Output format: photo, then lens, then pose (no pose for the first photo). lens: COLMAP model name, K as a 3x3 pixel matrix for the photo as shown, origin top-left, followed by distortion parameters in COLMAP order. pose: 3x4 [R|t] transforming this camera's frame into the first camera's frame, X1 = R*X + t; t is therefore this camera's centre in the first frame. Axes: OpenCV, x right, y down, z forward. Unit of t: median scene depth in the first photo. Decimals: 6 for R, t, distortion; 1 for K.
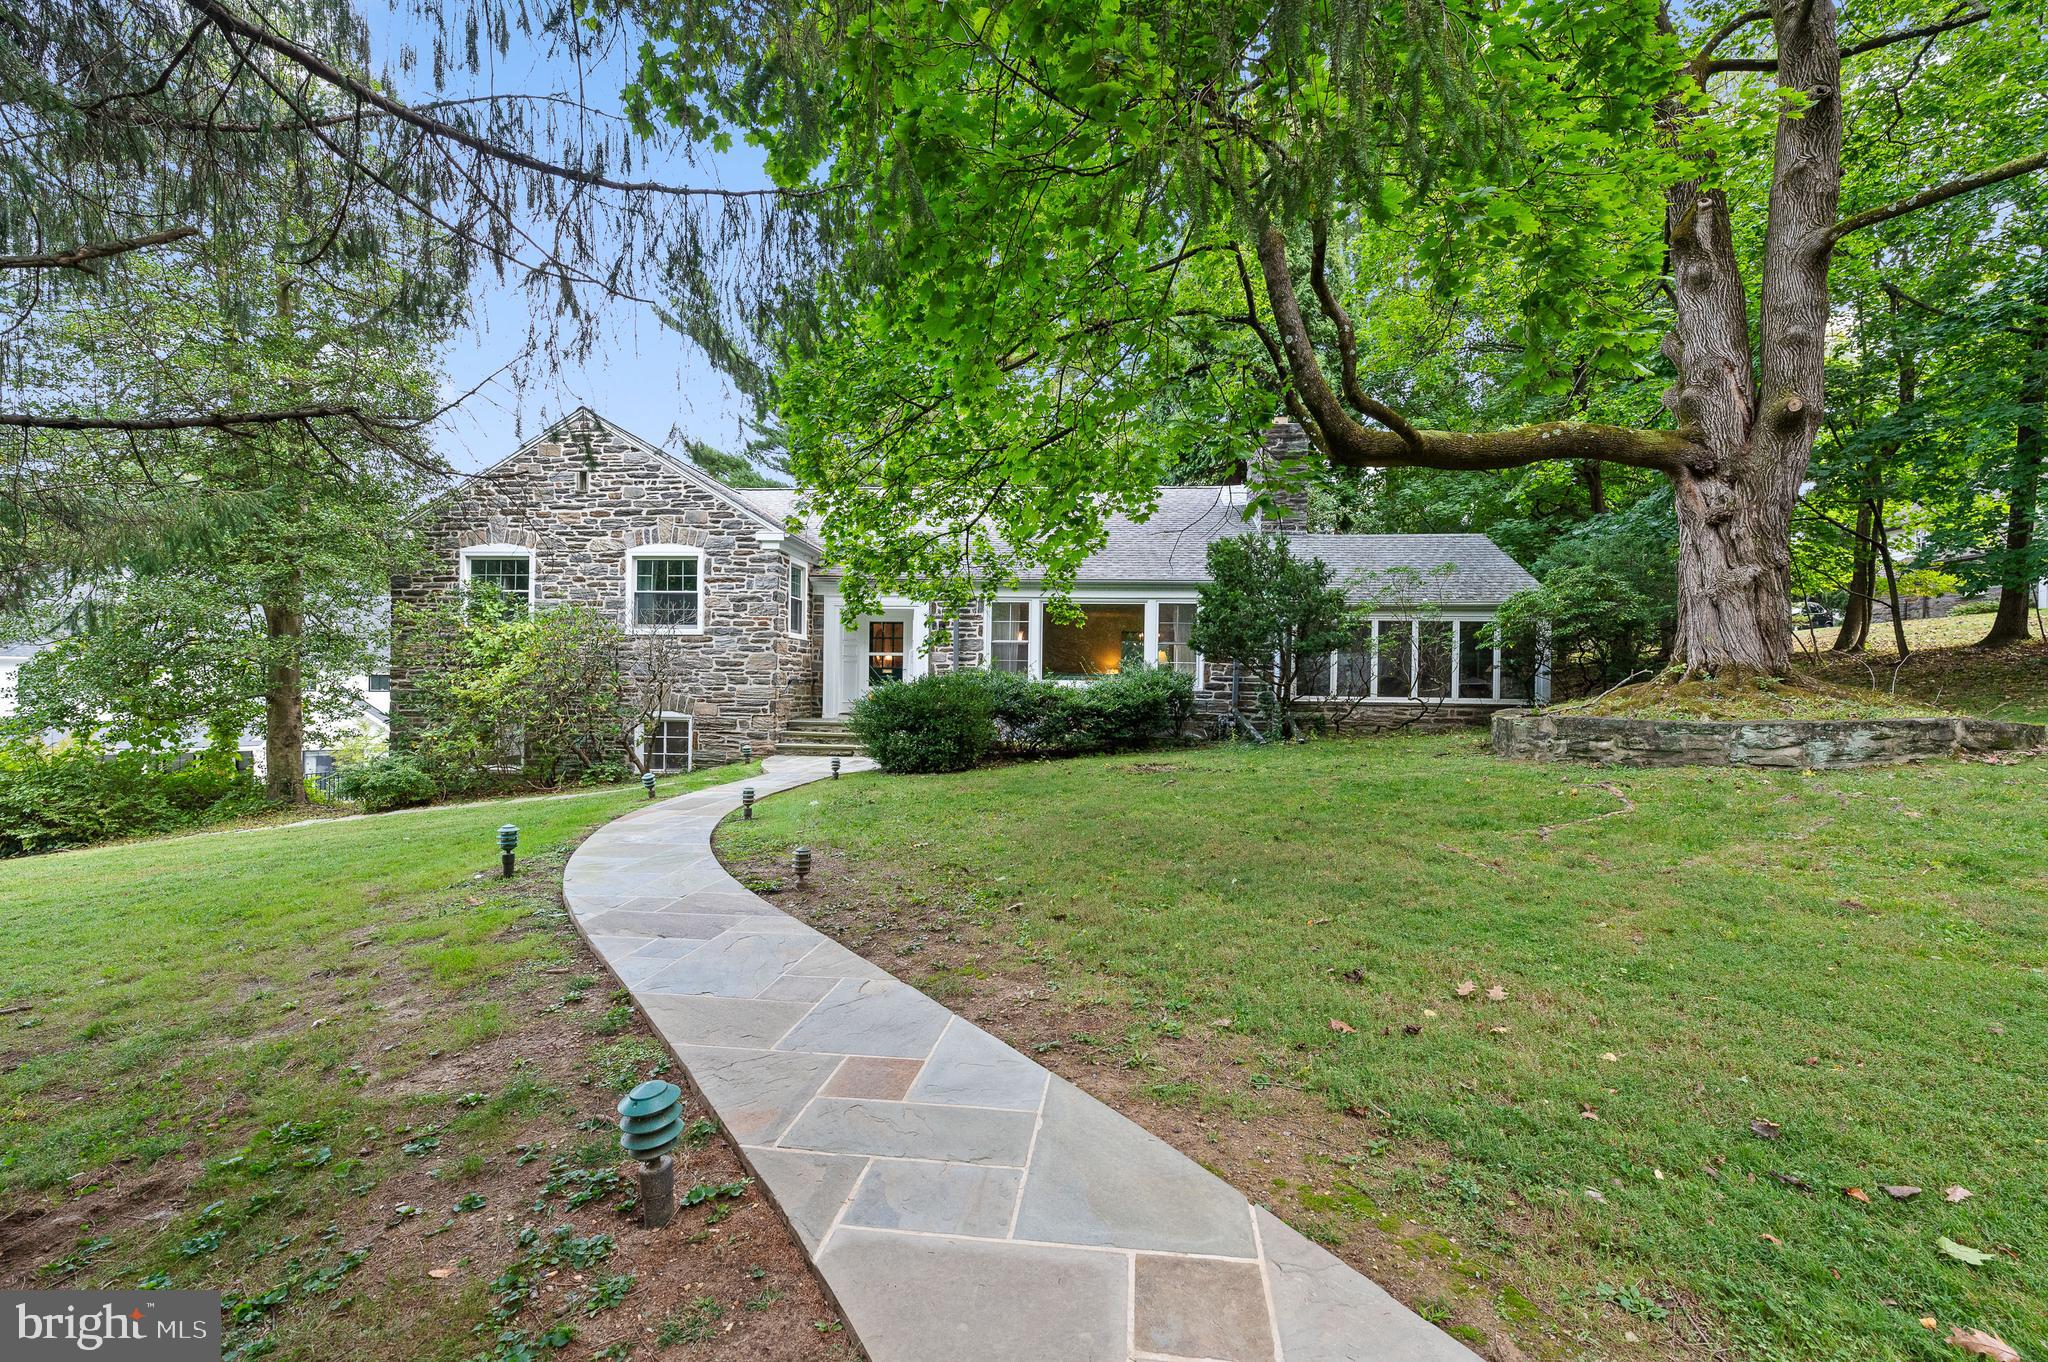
lens RADIAL K [[833.7, 0, 1038.1], [0, 833.7, 680.8], [0, 0, 1]] dist [0.000040, -0.000030]
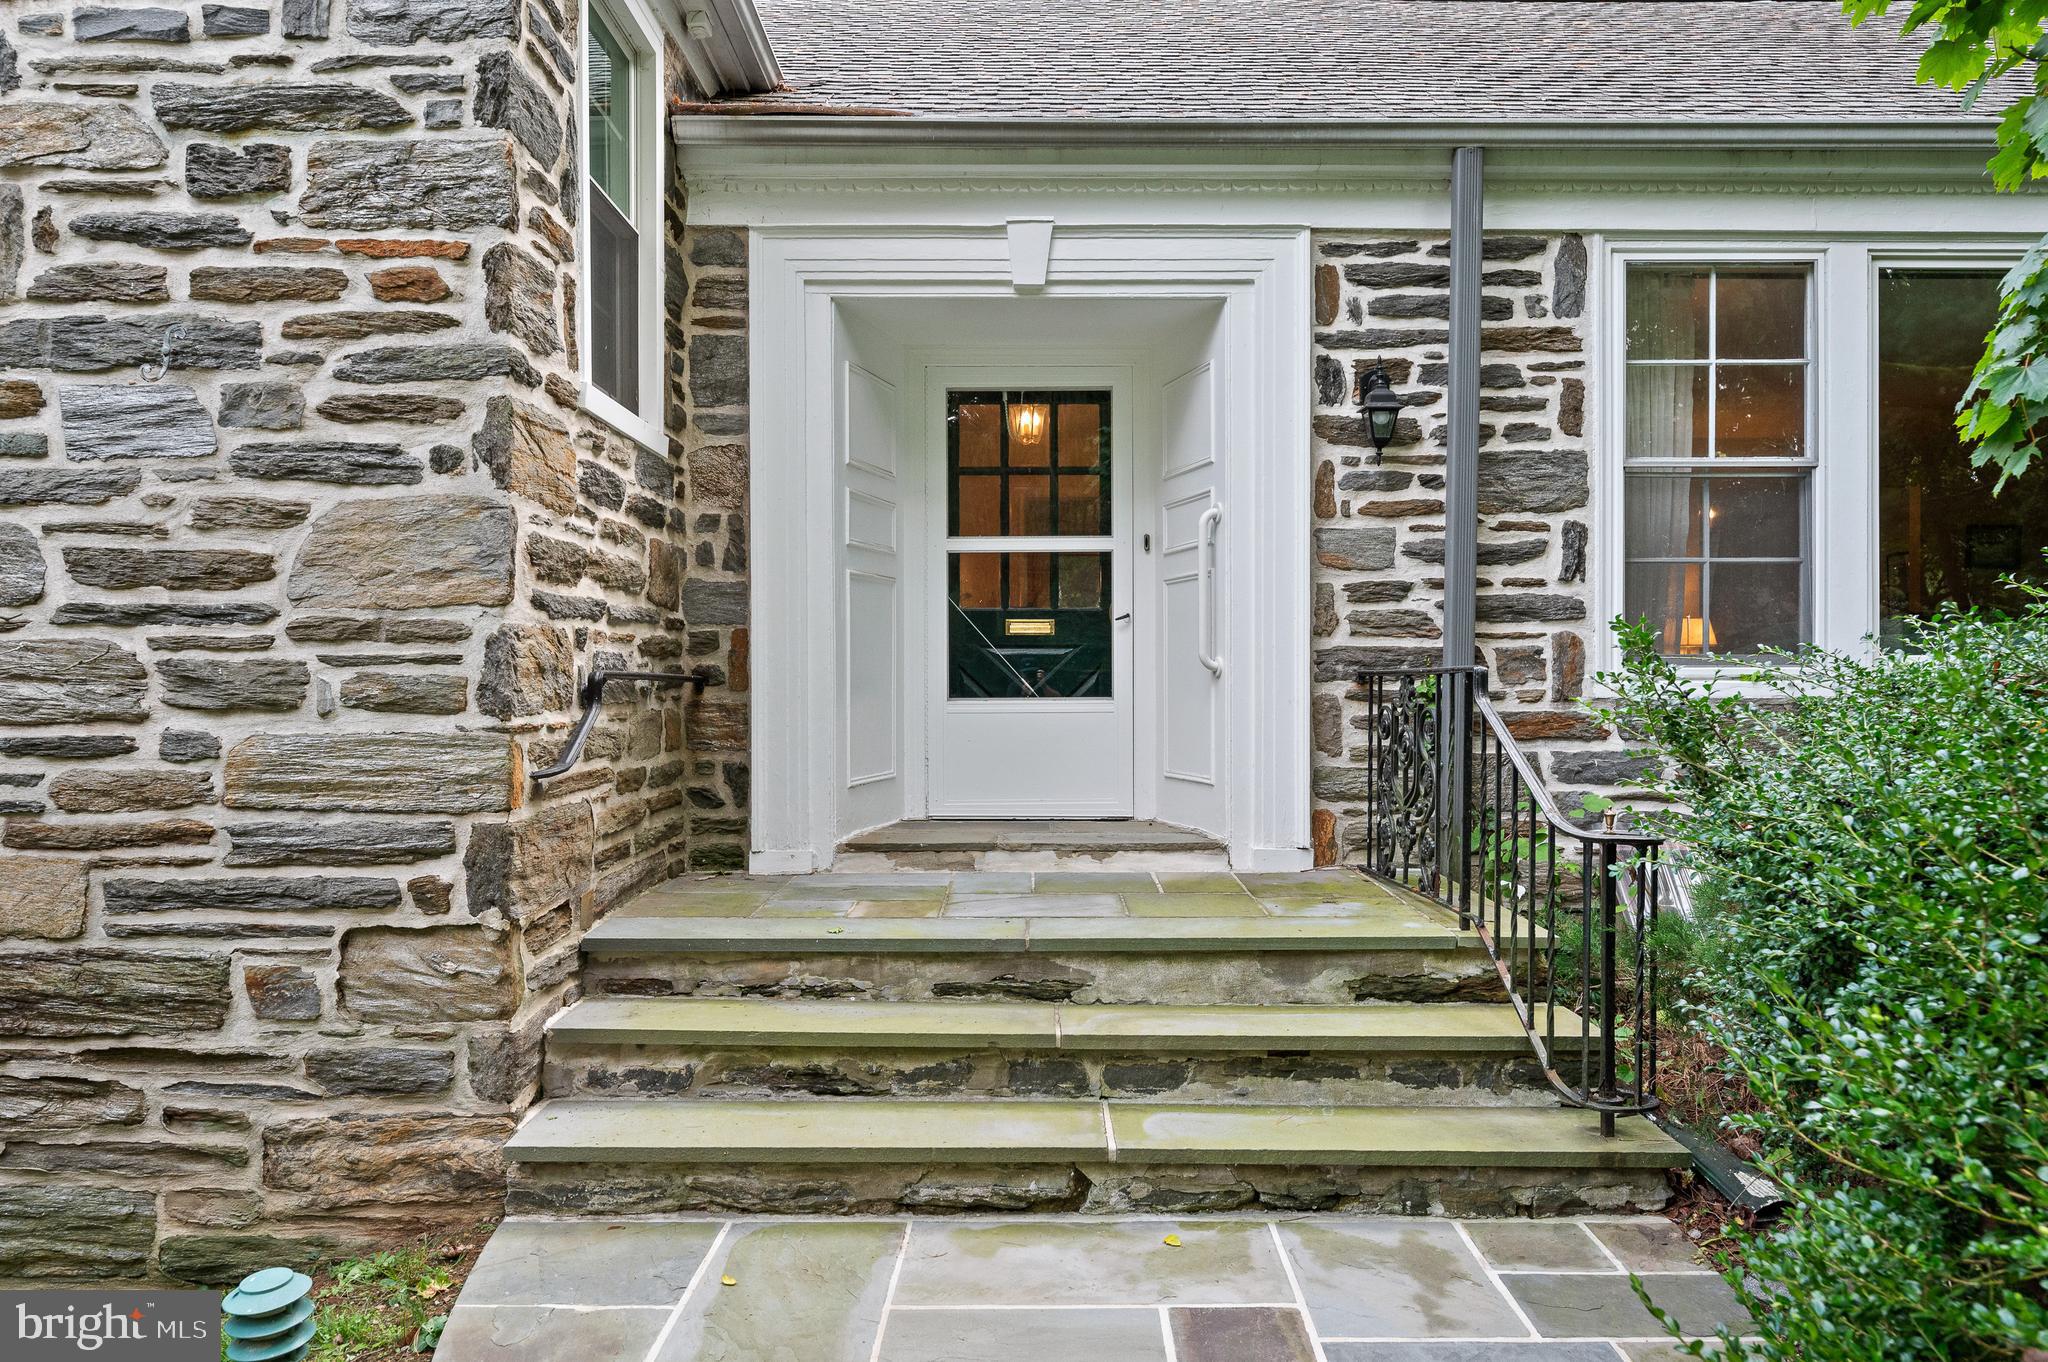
lens RADIAL K [[1358.2, 0, 1024.0], [0, 1358.2, 681.0], [0, 0, 1]] dist [-0.003570, -0.001166]
pose [[0.995529, -0.015925, 0.093106, -0.244462], [0.014891, 0.999820, 0.011794, -0.001866], [-0.093277, -0.010355, 0.995586, 0.748584]]
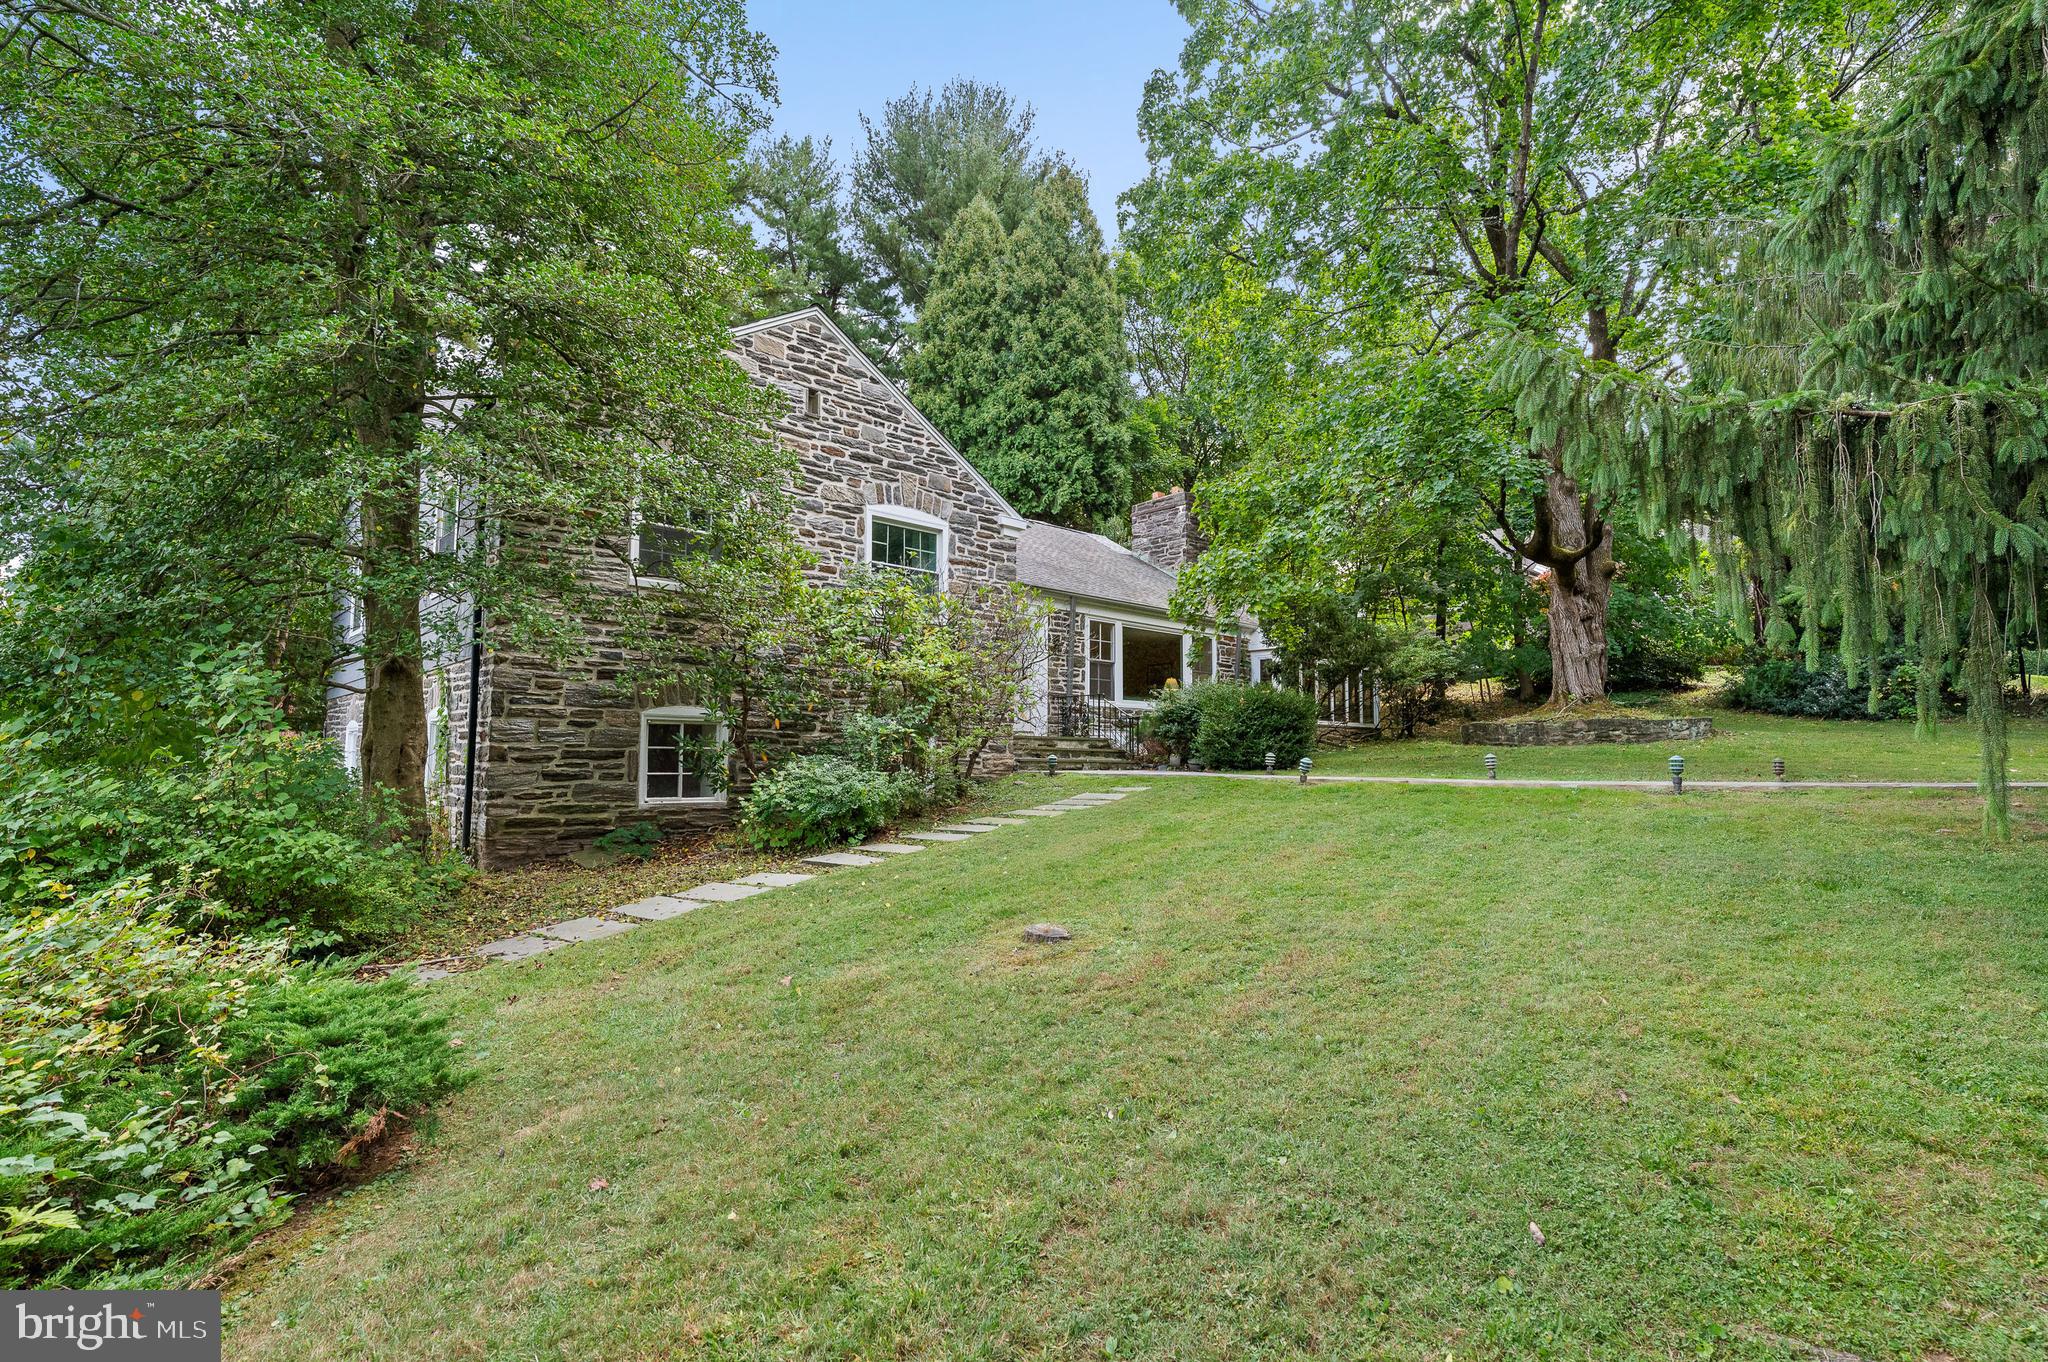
lens RADIAL K [[1015.1, 0, 1024.0], [0, 1015.1, 681.0], [0, 0, 1]] dist [-0.000614, -0.000035]
pose [[0.657592, 0.053581, 0.751467, -1.091332], [0.000398, 0.997443, -0.071469, 0.070175], [-0.753374, 0.047296, 0.655889, 0.287186]]
